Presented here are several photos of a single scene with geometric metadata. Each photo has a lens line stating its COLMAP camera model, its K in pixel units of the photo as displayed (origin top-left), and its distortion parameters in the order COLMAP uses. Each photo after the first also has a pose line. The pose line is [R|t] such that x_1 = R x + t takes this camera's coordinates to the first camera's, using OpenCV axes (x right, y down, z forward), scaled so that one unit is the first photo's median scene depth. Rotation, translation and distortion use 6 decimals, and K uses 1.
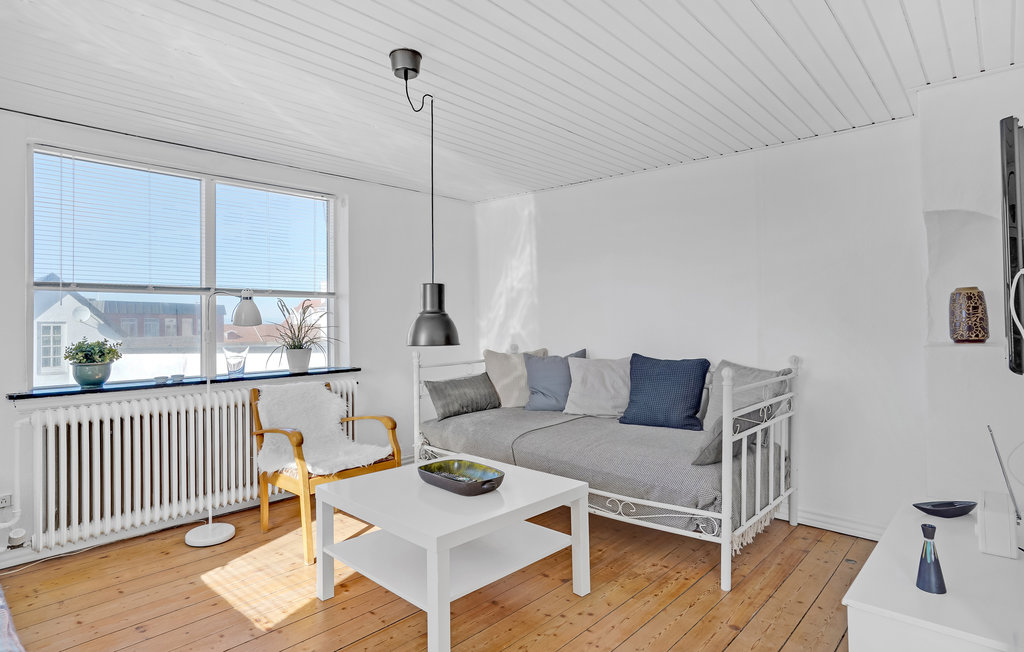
lens RADIAL K [[545.1, 0, 524.0], [0, 545.1, 293.3], [0, 0, 1]] dist [-0.053496, 0.029612]
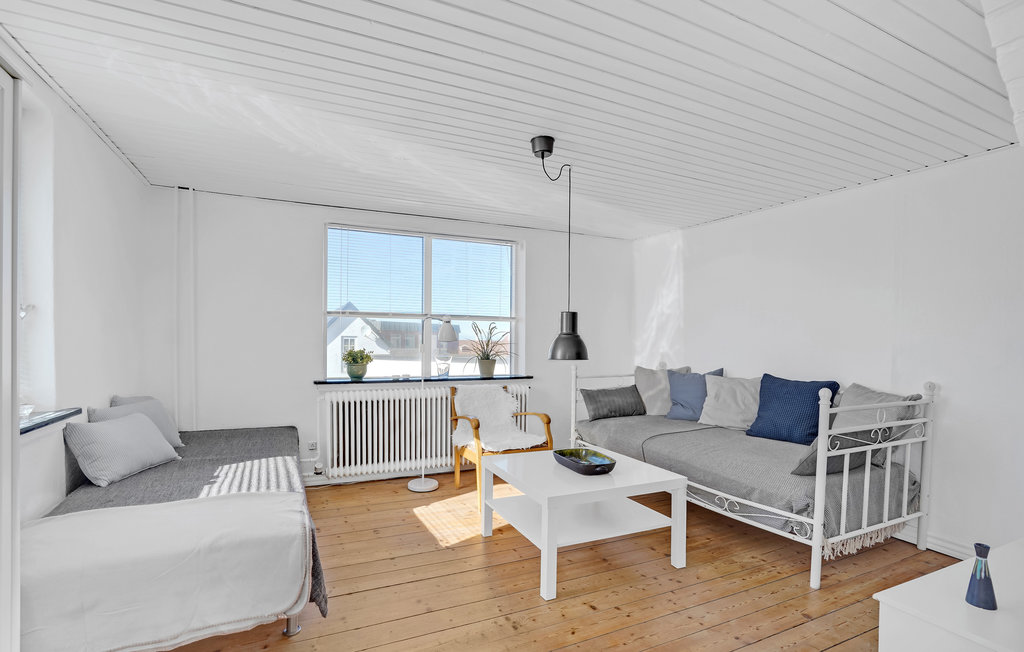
lens RADIAL K [[484.2, 0, 522.4], [0, 484.2, 323.4], [0, 0, 1]] dist [-0.062532, 0.021513]
pose [[0.927602, 0.006487, -0.373513, 0.146758], [-0.000612, 0.999874, 0.015846, -0.007485], [0.373569, -0.014470, 0.927490, -0.100115]]
